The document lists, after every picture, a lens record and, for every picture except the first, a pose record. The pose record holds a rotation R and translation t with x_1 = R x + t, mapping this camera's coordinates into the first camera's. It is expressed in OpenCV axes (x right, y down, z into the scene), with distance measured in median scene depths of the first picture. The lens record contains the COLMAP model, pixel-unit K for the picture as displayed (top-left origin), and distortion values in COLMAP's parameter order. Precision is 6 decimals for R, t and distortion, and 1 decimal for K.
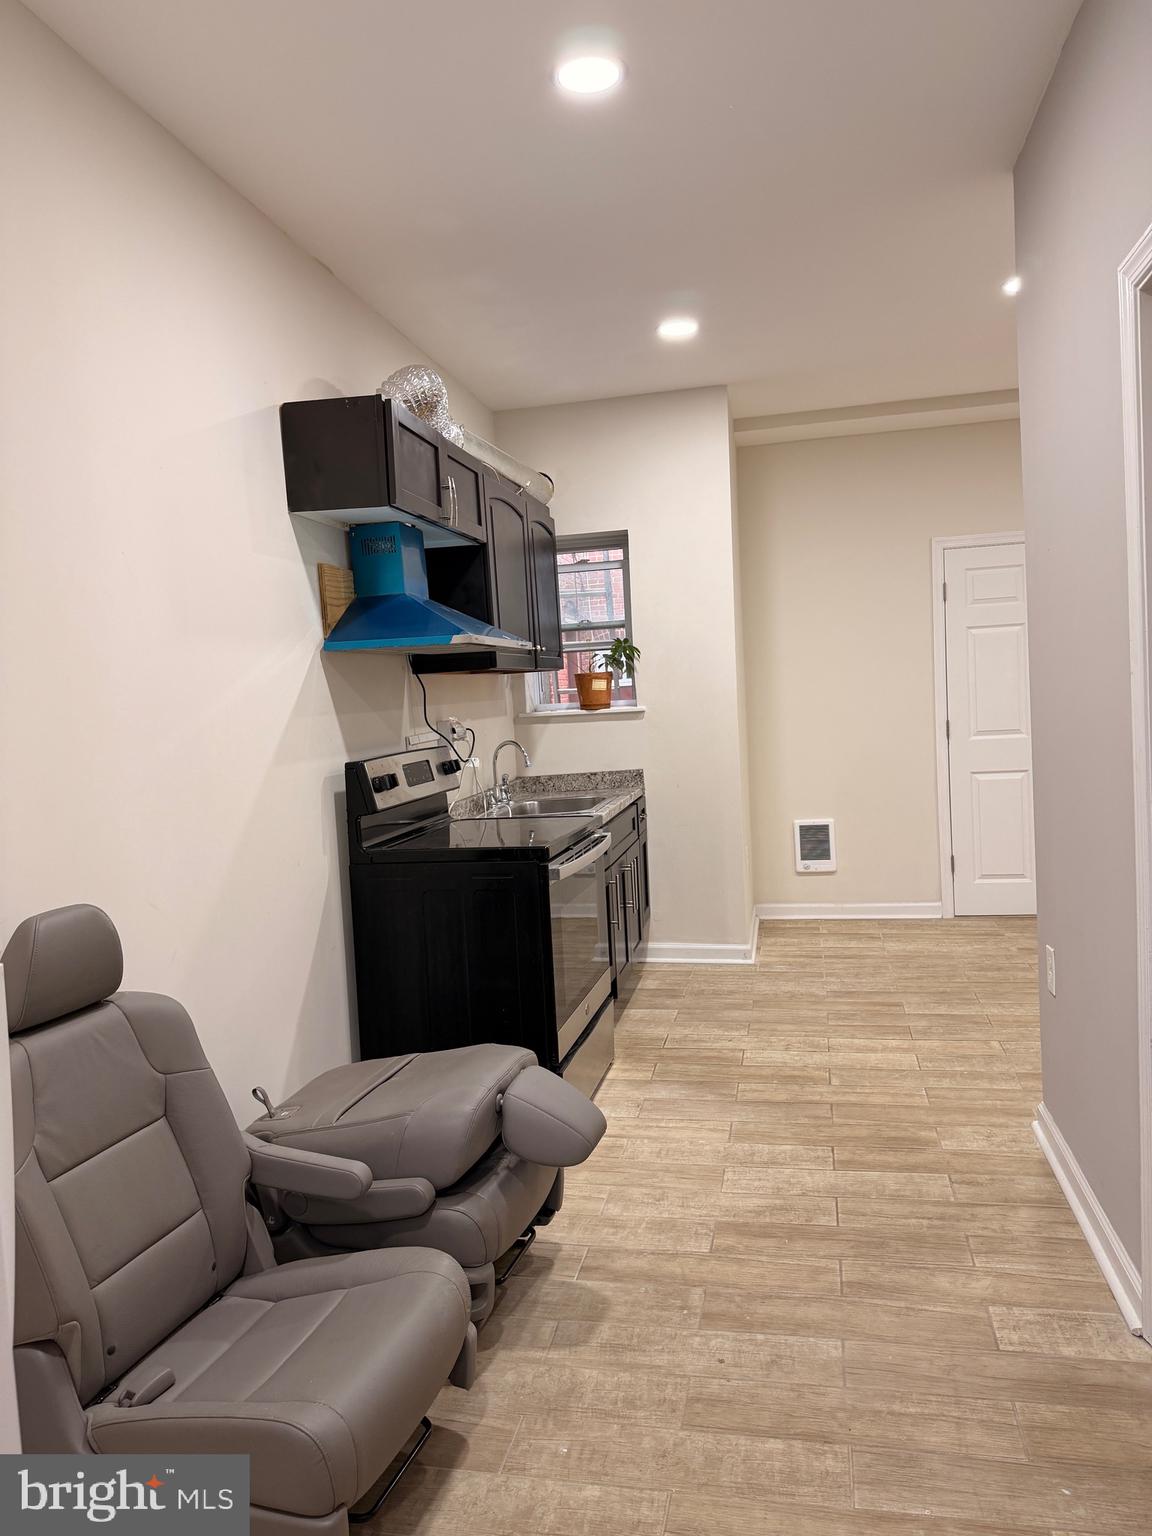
lens RADIAL K [[1080.7, 0, 569.5], [0, 1080.7, 768.8], [0, 0, 1]] dist [0.005152, -0.024771]
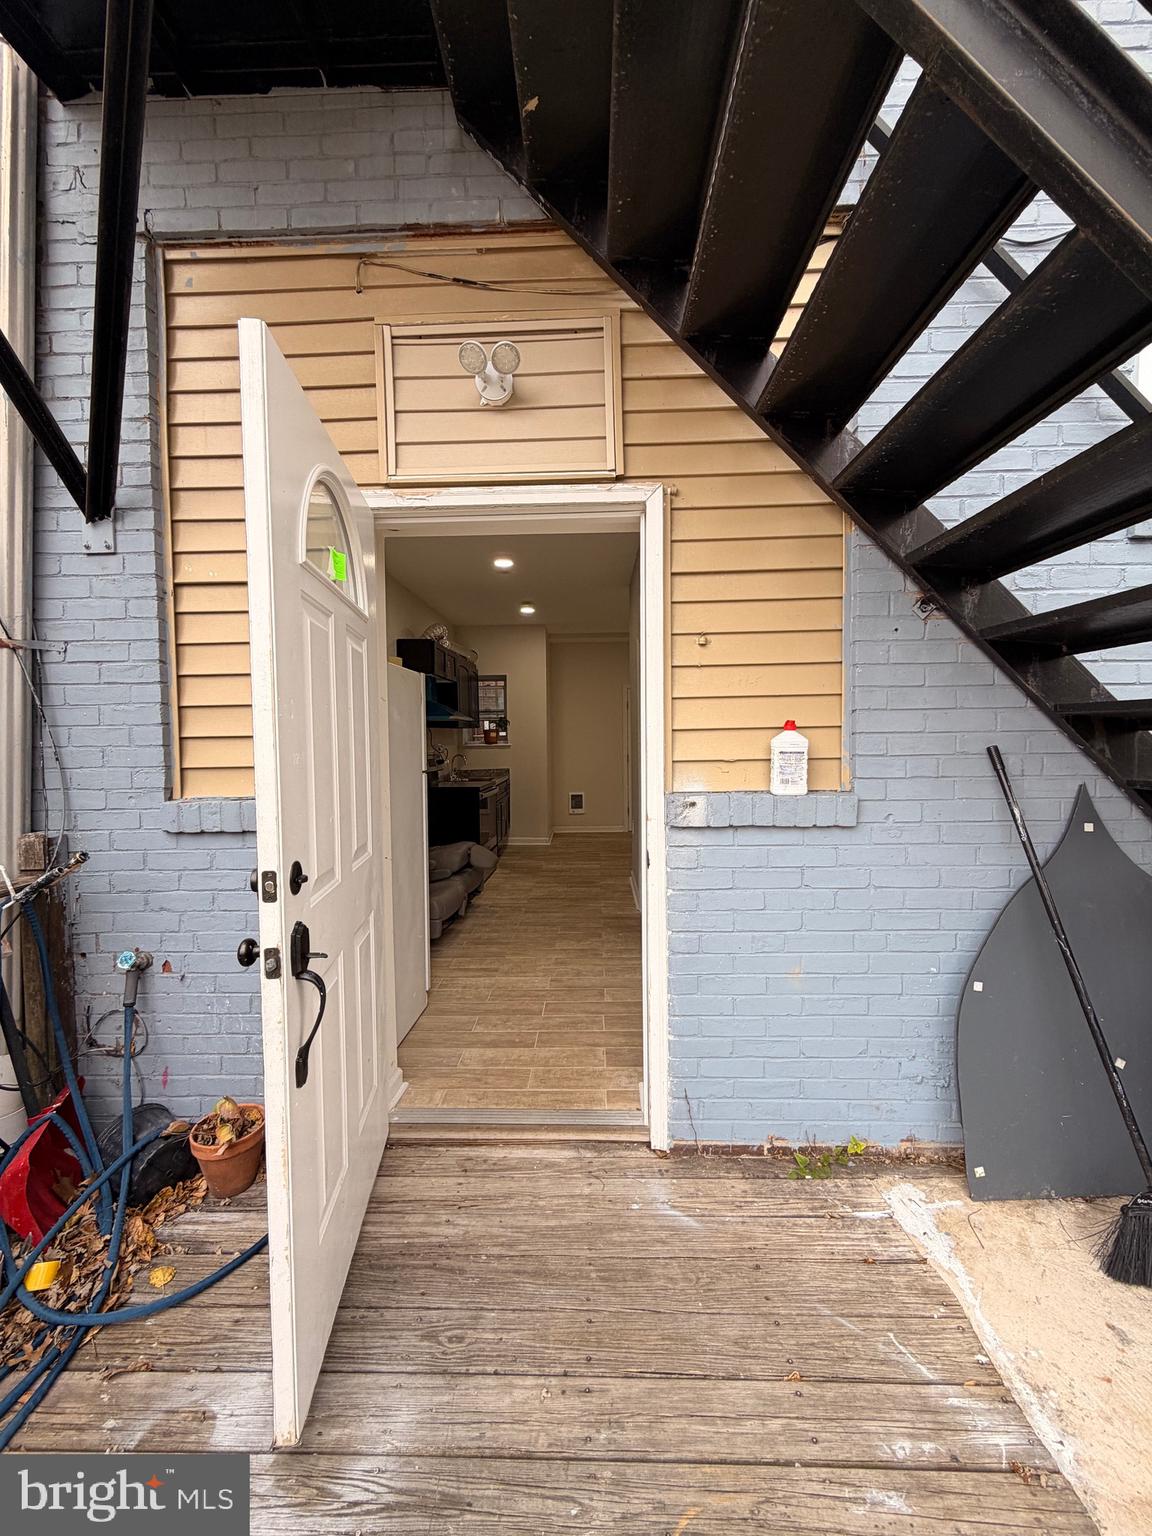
lens RADIAL K [[615.7, 0, 576.3], [0, 615.7, 776.5], [0, 0, 1]] dist [0.000654, 0.000002]
pose [[0.982555, 0.033436, 0.182941, -0.046828], [-0.031371, 0.999407, -0.014171, 0.039270], [-0.183306, 0.008185, 0.983022, -0.511891]]
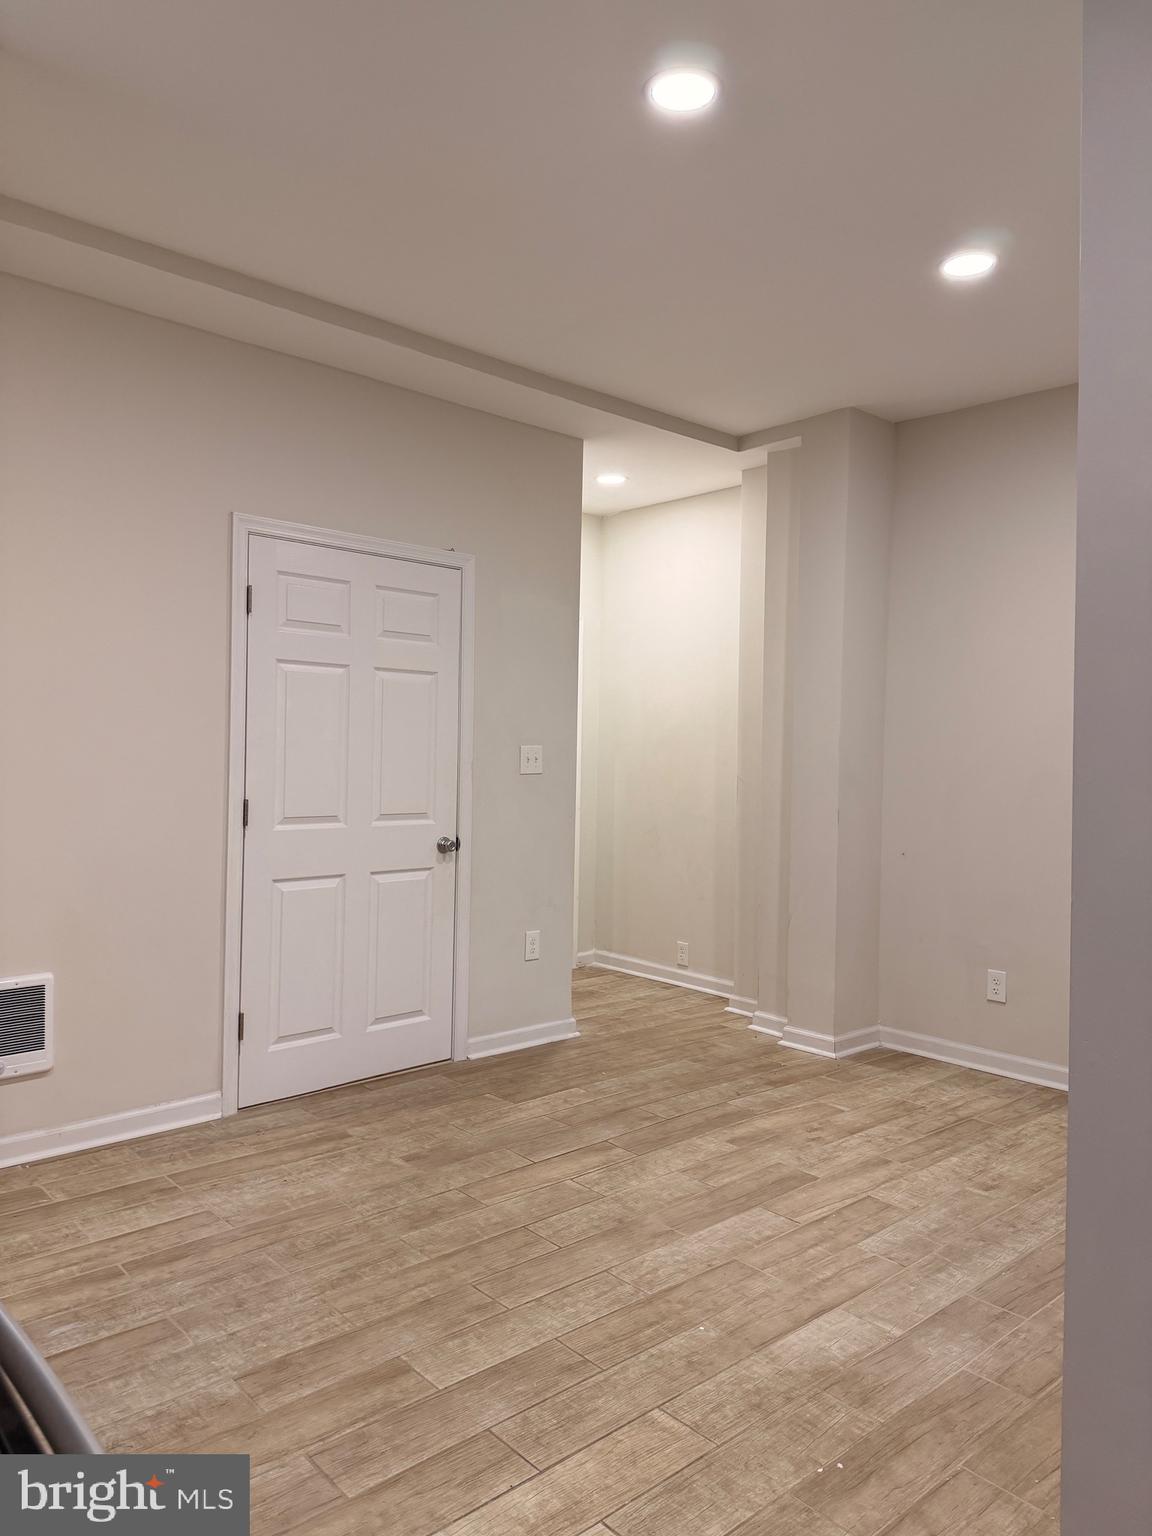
lens RADIAL K [[1080.7, 0, 570.9], [0, 1080.7, 758.1], [0, 0, 1]] dist [0.005152, -0.024771]
pose [[0.578569, 0.055383, 0.813751, -0.070004], [0.005307, 0.997415, -0.071656, -0.027463], [-0.815616, 0.045776, 0.576780, 0.575083]]
